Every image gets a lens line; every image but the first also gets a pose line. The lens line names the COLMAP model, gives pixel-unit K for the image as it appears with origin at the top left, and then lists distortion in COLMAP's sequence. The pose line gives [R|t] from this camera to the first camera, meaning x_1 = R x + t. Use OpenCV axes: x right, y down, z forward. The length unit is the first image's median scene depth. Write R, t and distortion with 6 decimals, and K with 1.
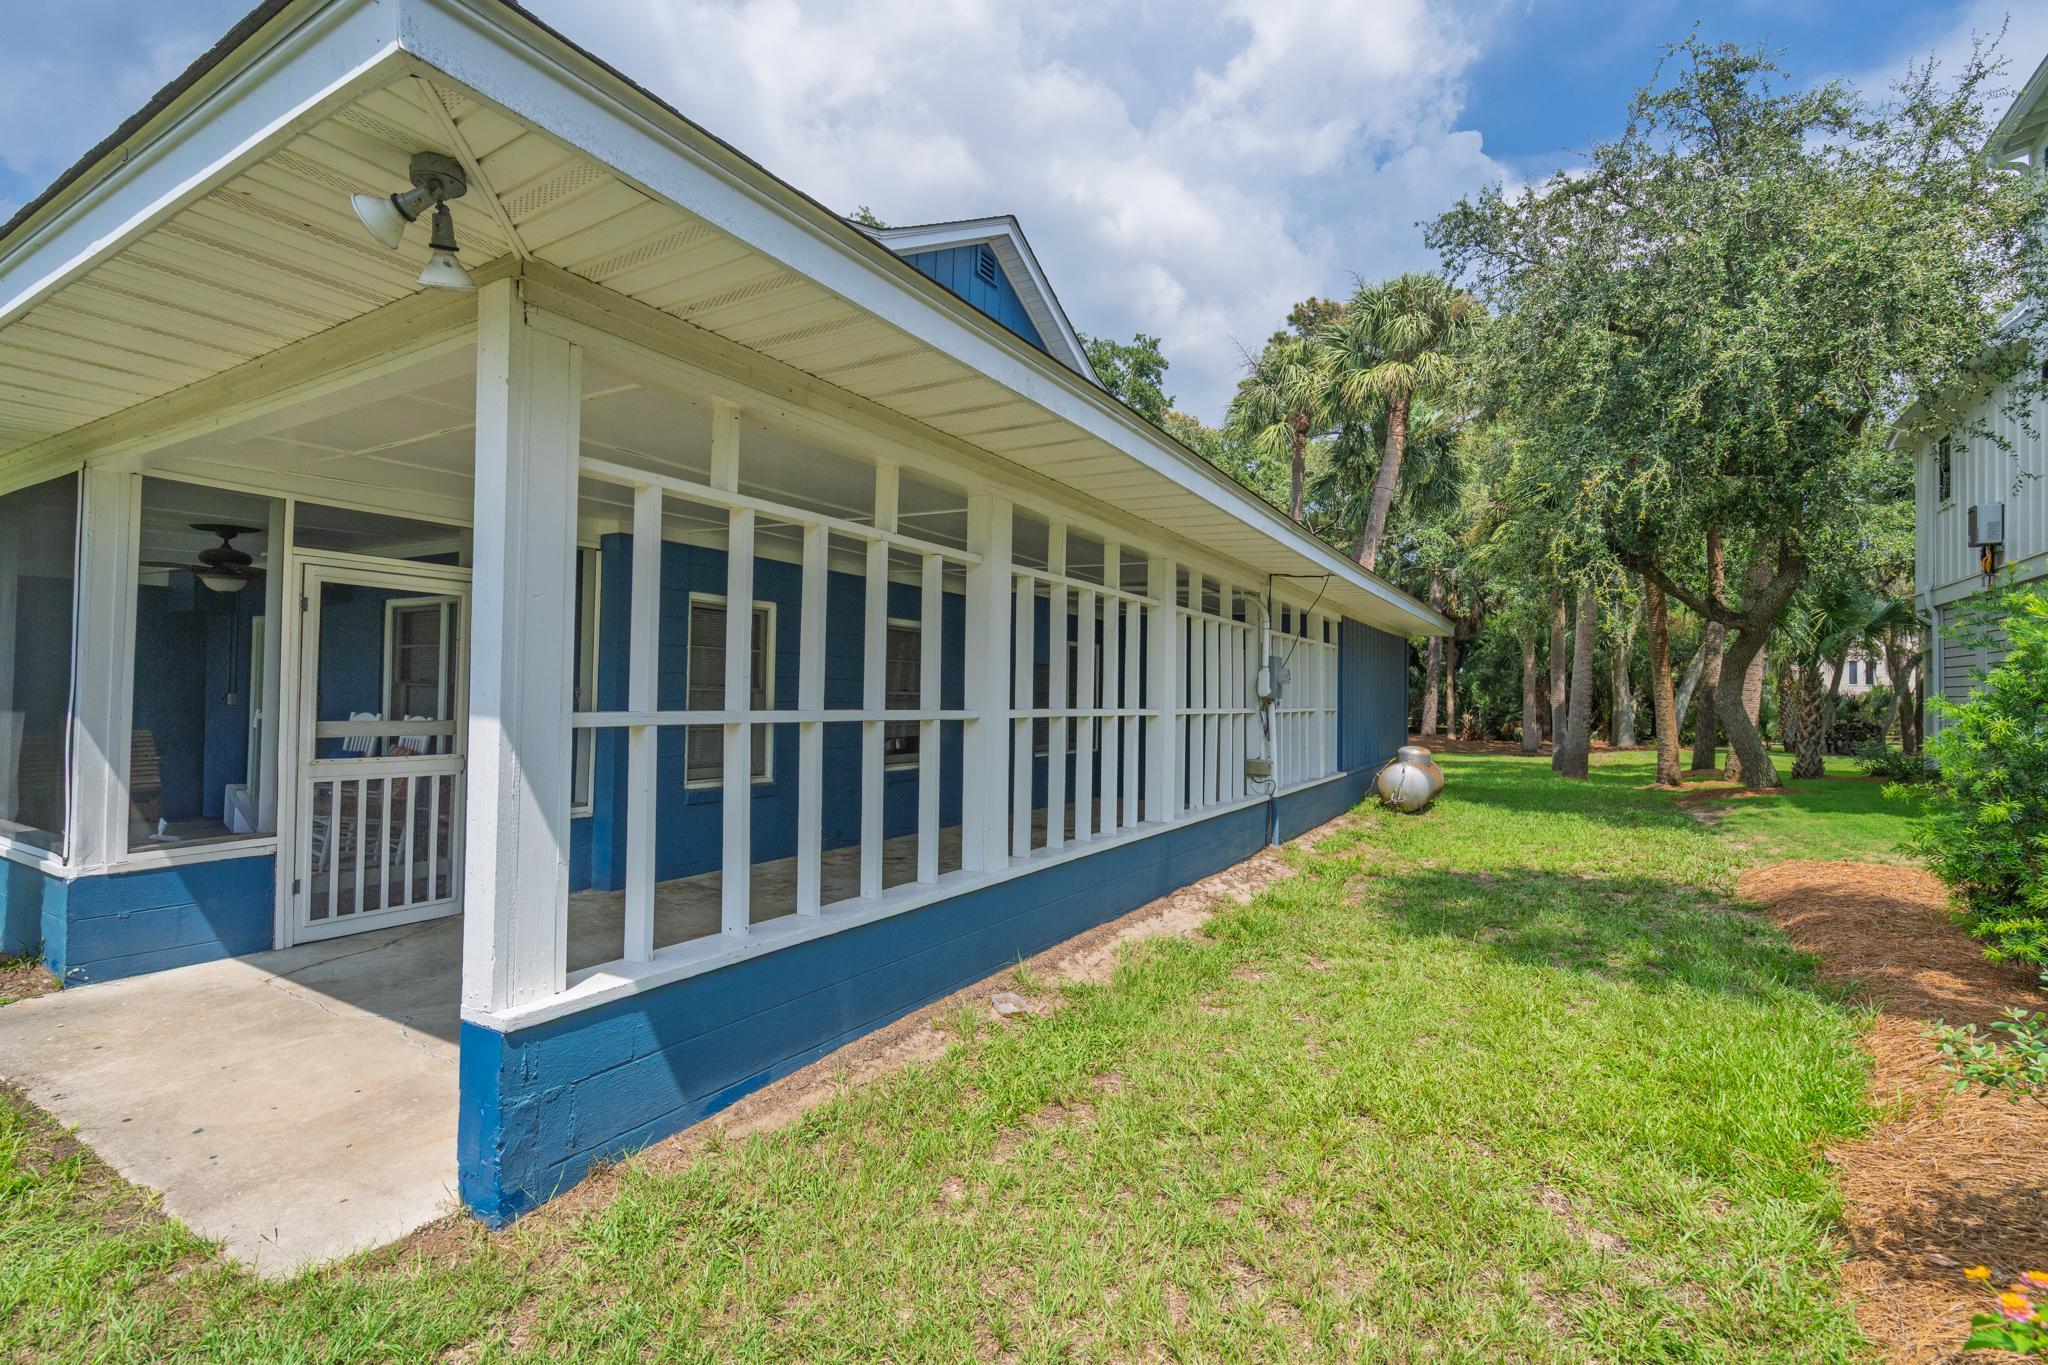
lens RADIAL K [[915.2, 0, 1024.0], [0, 915.2, 682.5], [0, 0, 1]] dist [0.000735, 0.000521]
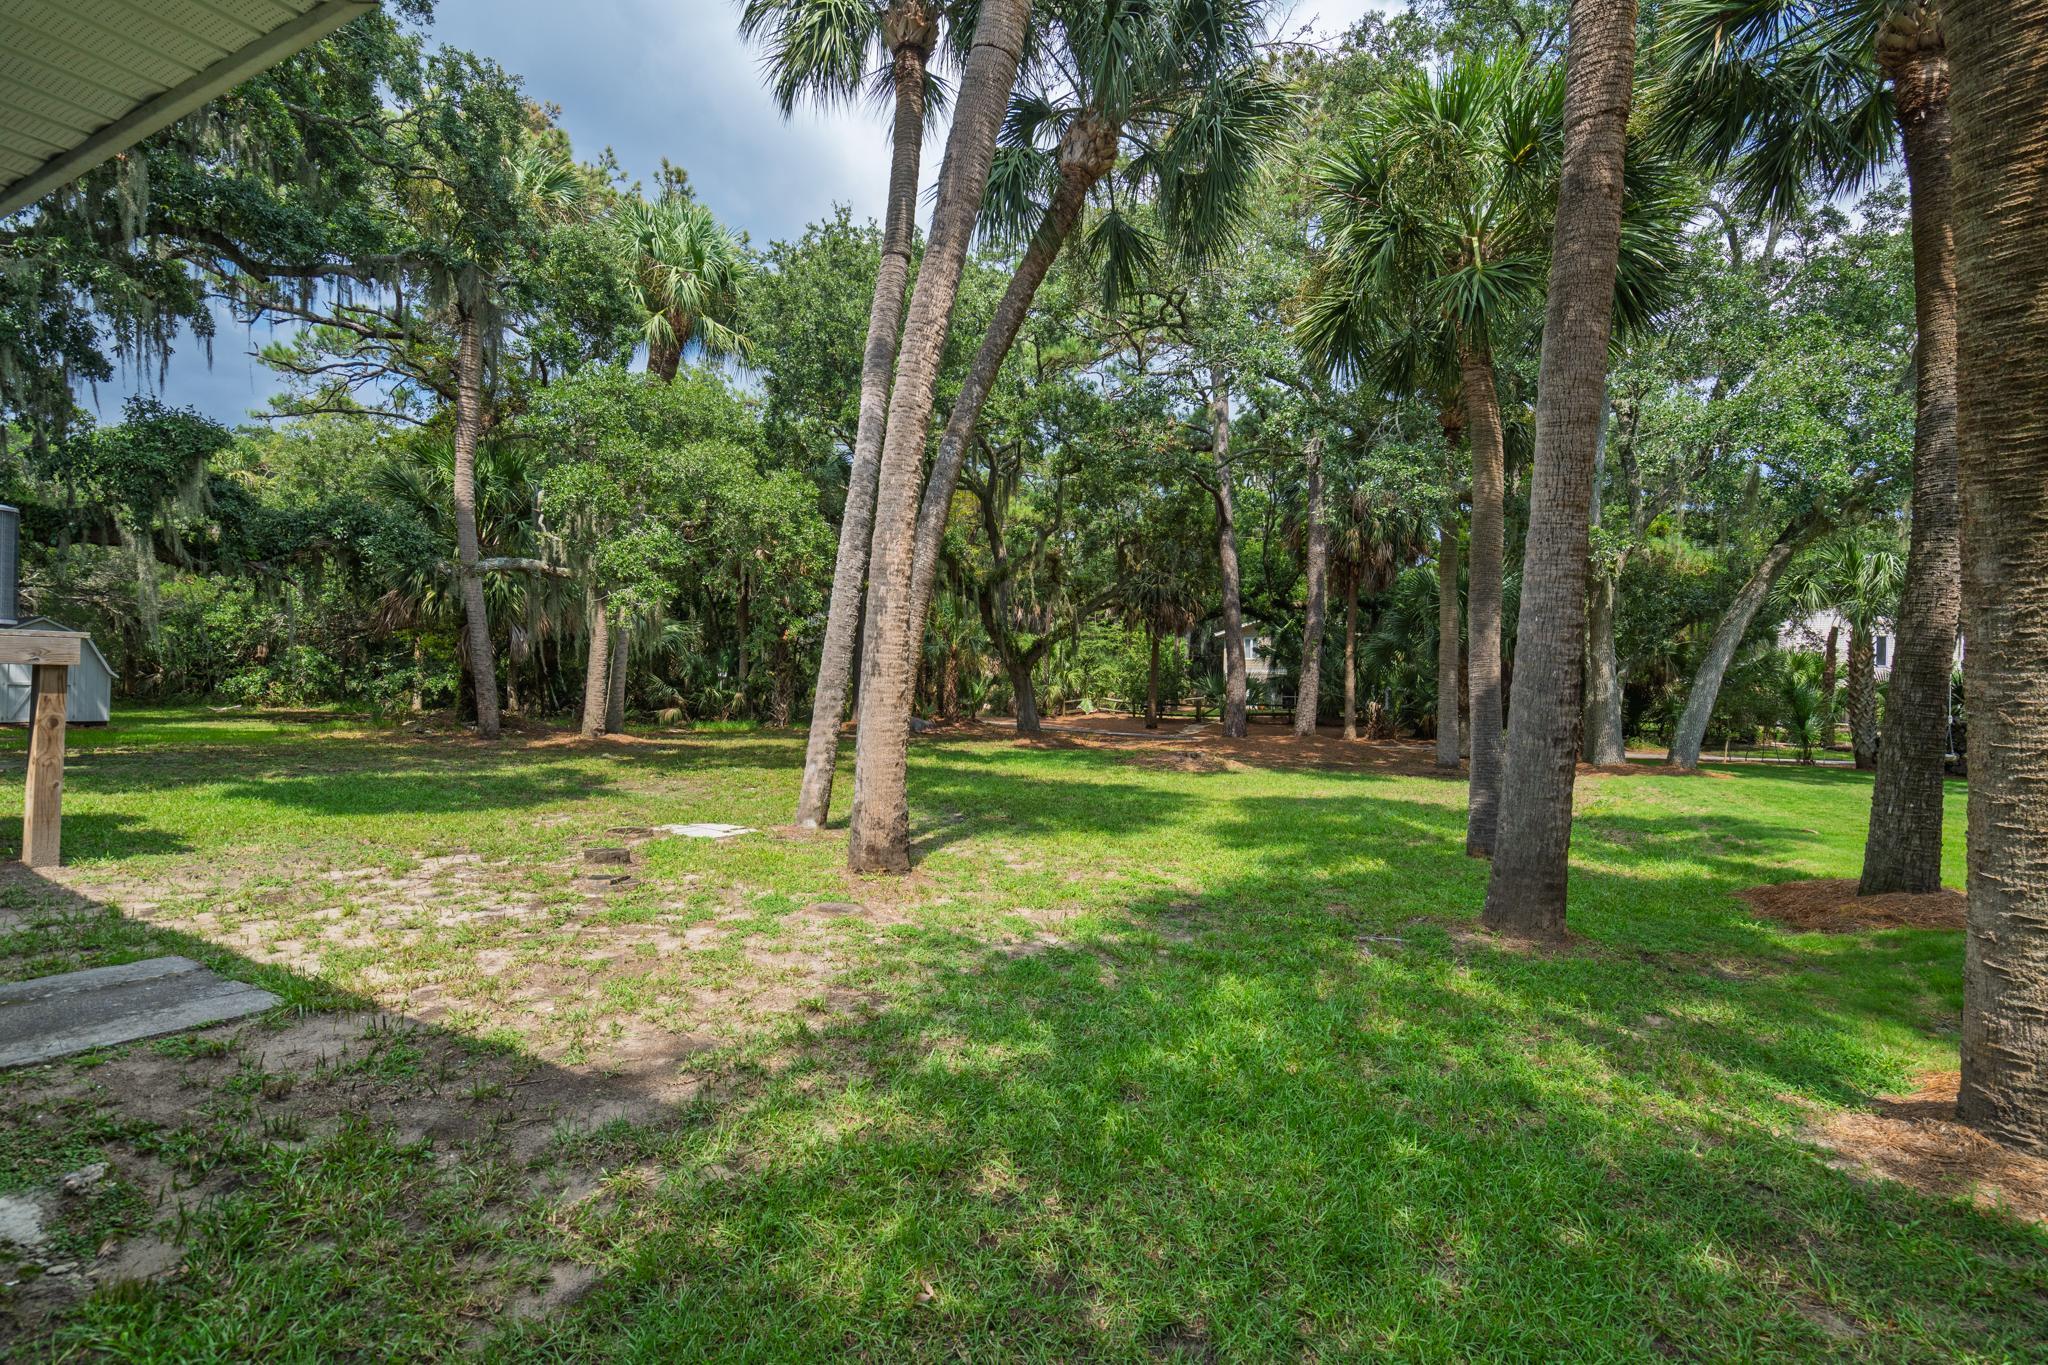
lens RADIAL K [[915.2, 0, 1024.0], [0, 915.2, 682.5], [0, 0, 1]] dist [0.000735, 0.000521]
pose [[0.998863, 0.008417, 0.046932, 0.537937], [-0.009463, 0.999711, 0.022120, 0.022206], [-0.046733, -0.022539, 0.998653, 0.901331]]
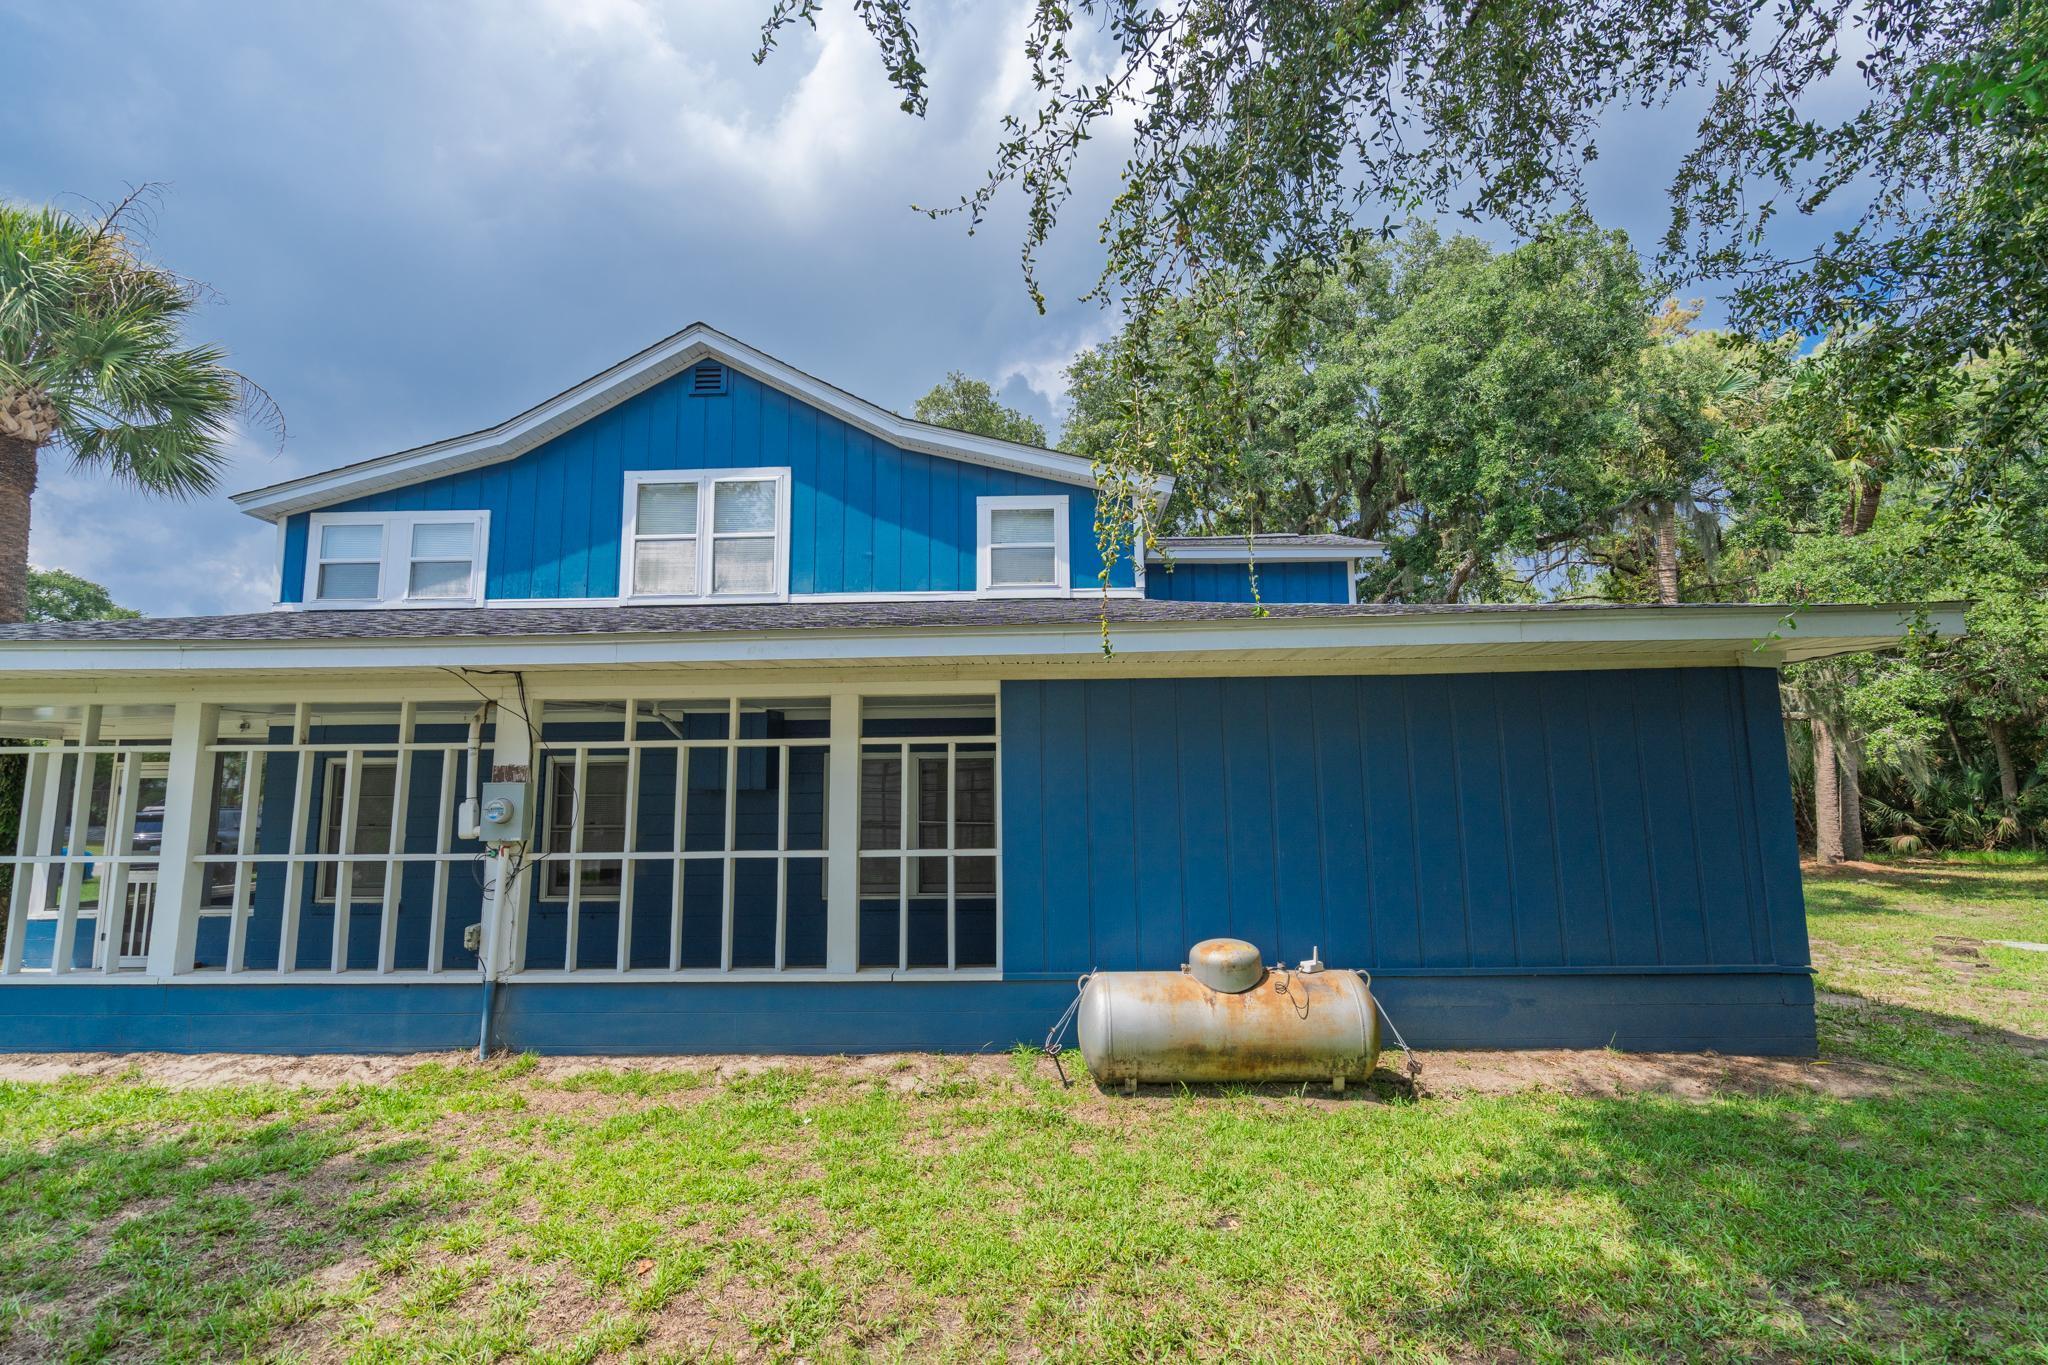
lens RADIAL K [[915.2, 0, 1024.0], [0, 915.2, 682.5], [0, 0, 1]] dist [0.000735, 0.000521]
pose [[0.496420, -0.131868, -0.858008, 0.609240], [0.037497, 0.990730, -0.130572, -0.005603], [0.867272, 0.032646, 0.496762, 0.378127]]
